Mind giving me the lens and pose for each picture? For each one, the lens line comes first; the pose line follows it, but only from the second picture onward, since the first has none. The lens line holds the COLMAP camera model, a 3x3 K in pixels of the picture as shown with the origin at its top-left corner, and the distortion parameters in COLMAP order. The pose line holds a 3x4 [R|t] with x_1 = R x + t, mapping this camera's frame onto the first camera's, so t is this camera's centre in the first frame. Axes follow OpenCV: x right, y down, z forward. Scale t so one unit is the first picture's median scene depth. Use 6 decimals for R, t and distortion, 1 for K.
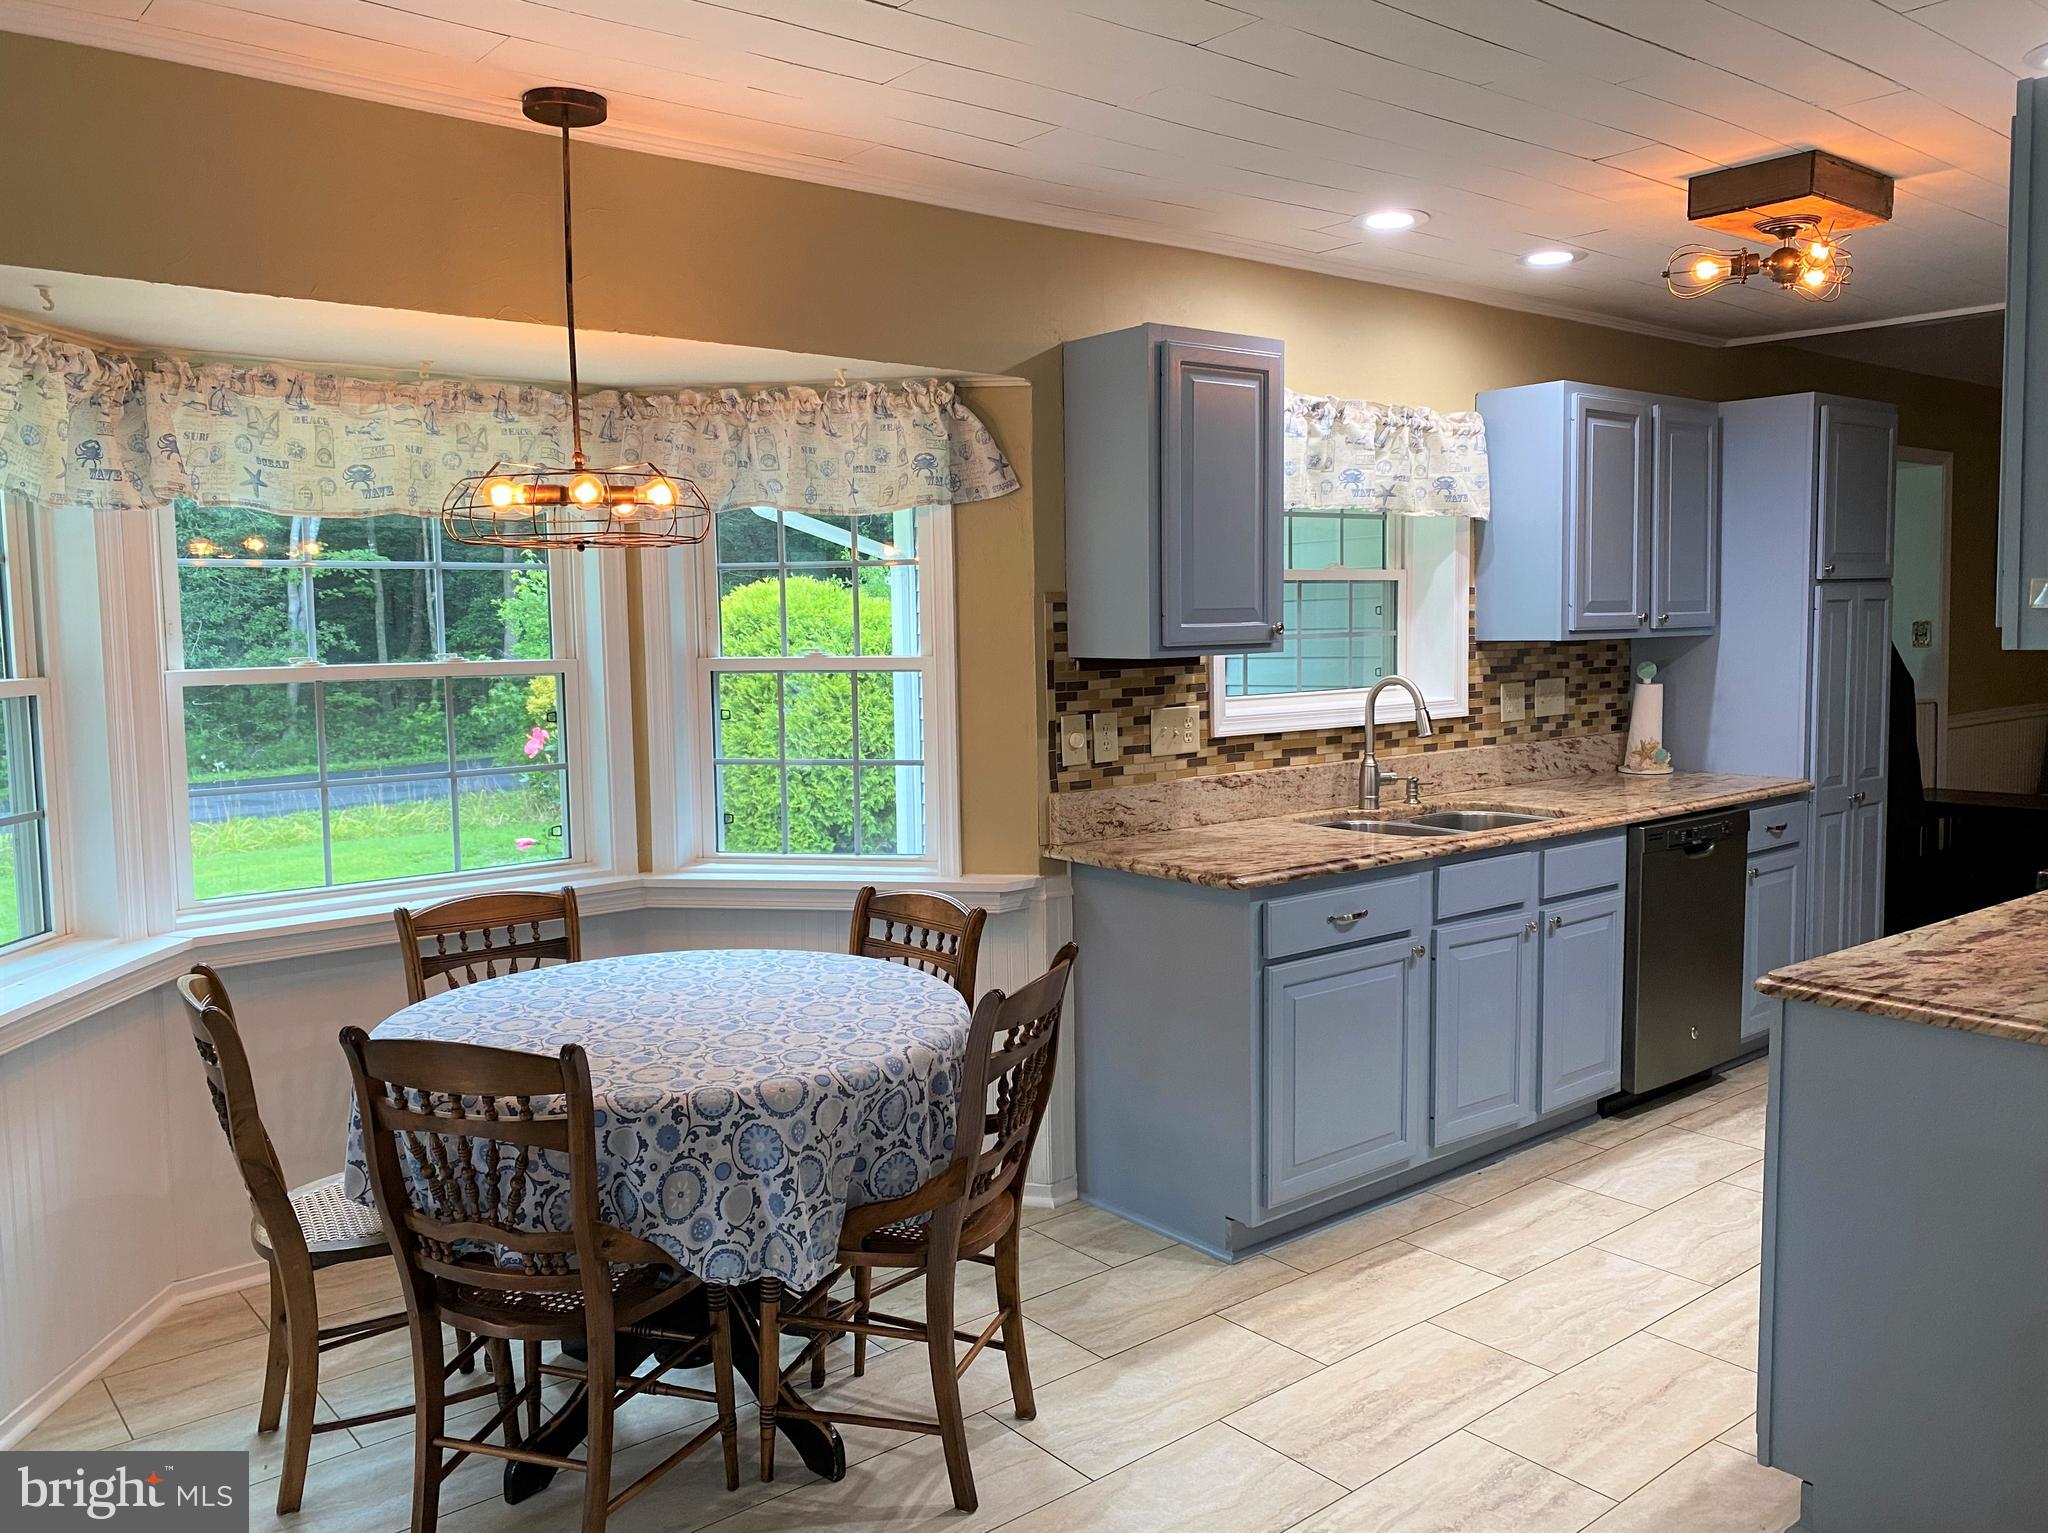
lens RADIAL K [[1612.0, 0, 1024.0], [0, 1612.0, 766.5], [0, 0, 1]] dist [0.011614, -0.000882]
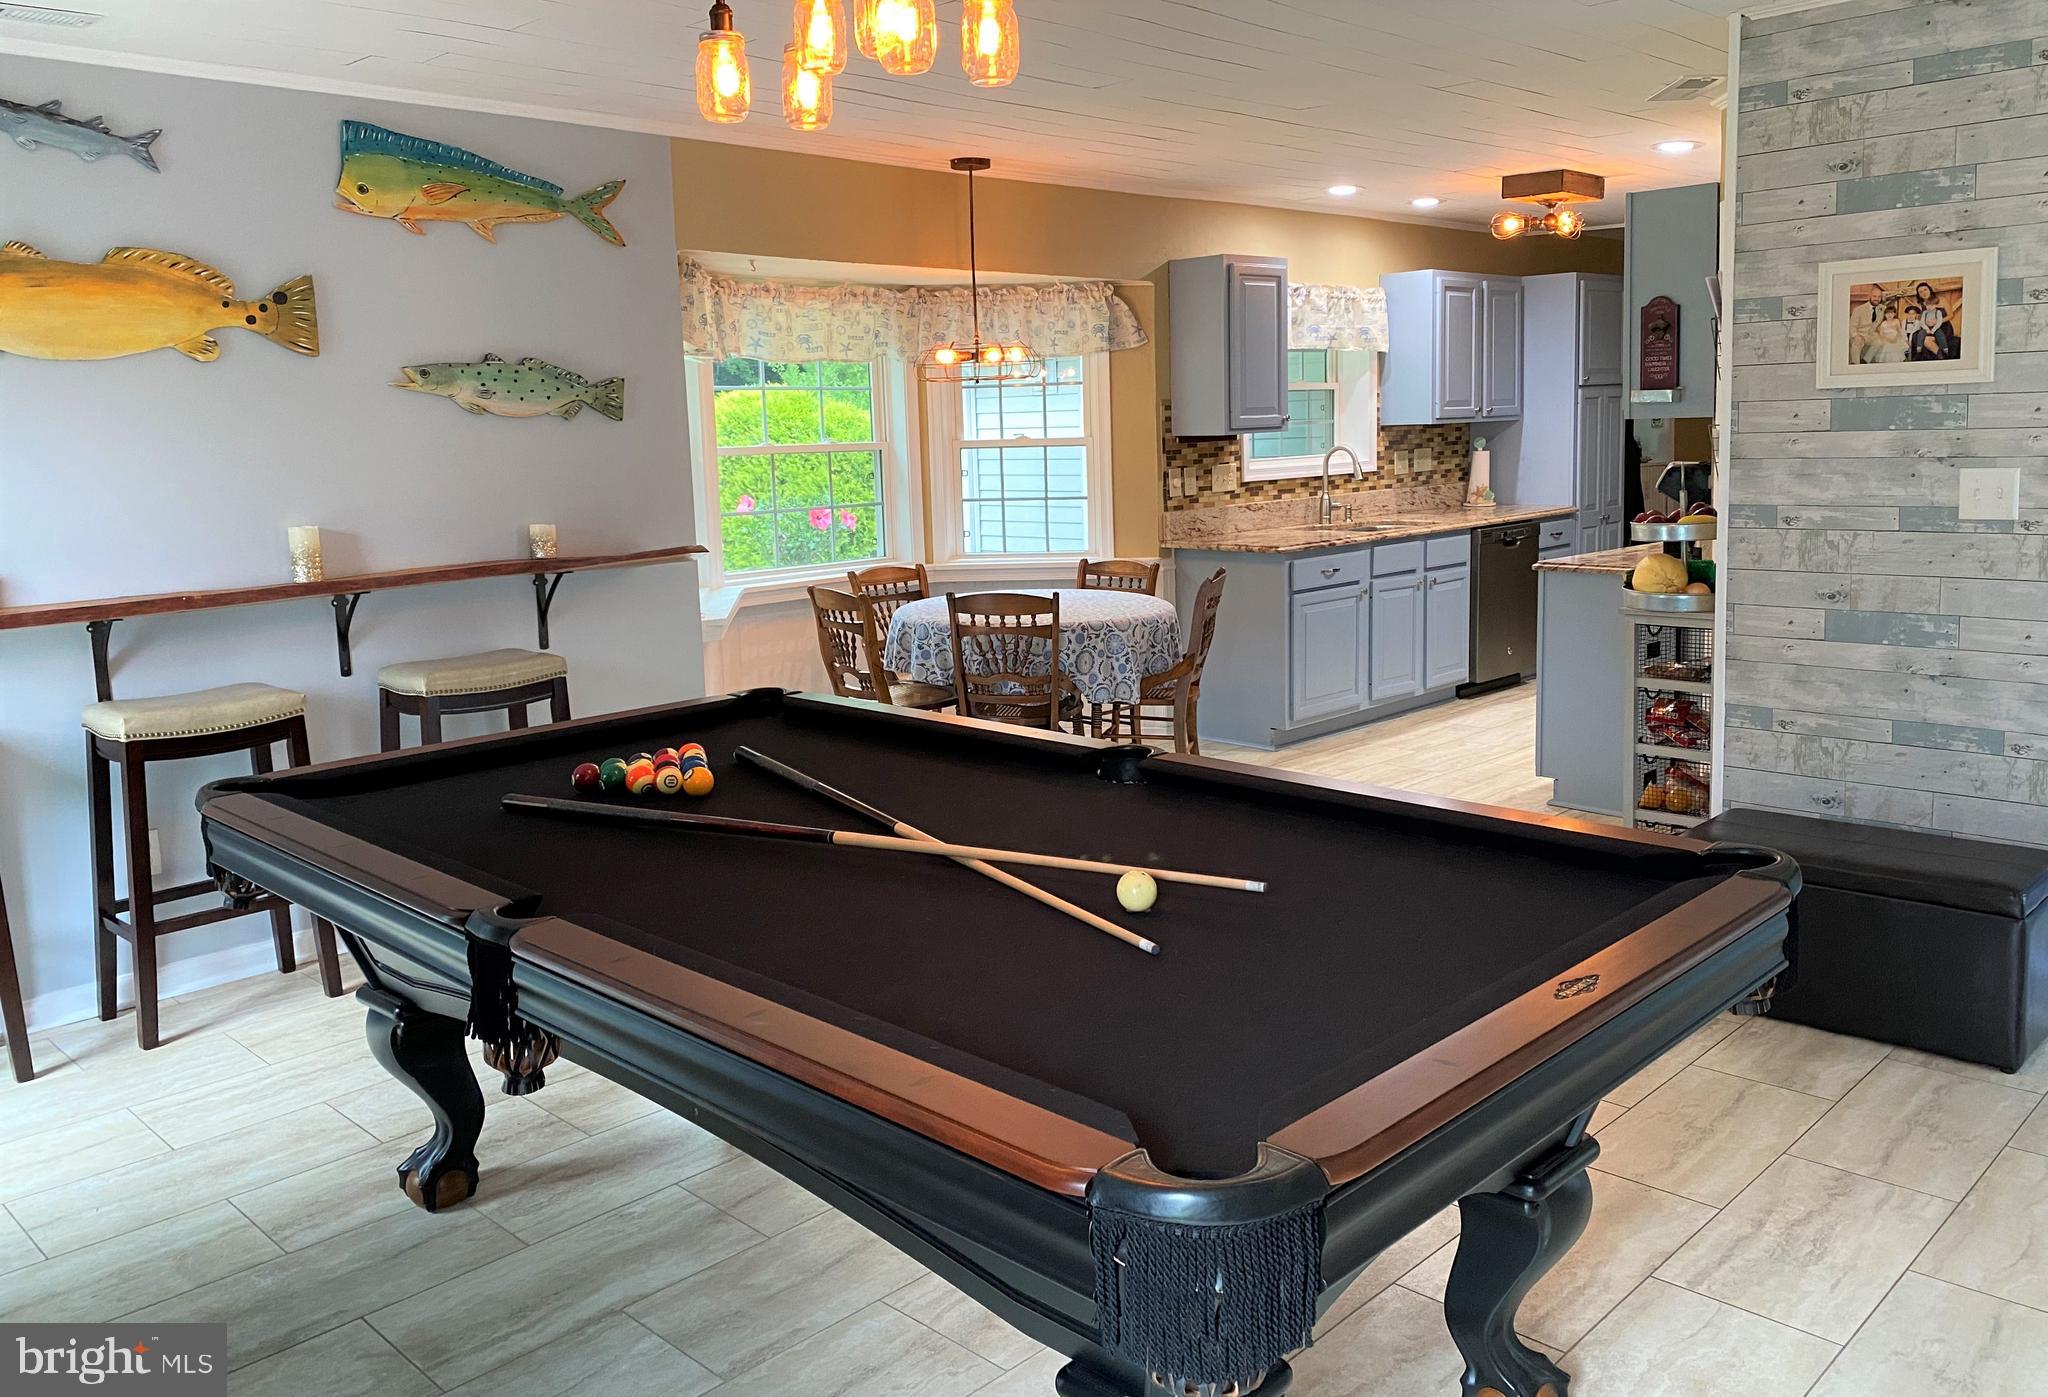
lens RADIAL K [[1675.7, 0, 1032.7], [0, 1675.7, 661.0], [0, 0, 1]] dist [0.090755, -0.070697]
pose [[0.993070, -0.030168, 0.113585, -0.323296], [0.024778, 0.998512, 0.048569, 0.082153], [-0.114881, -0.045418, 0.992340, -0.798688]]
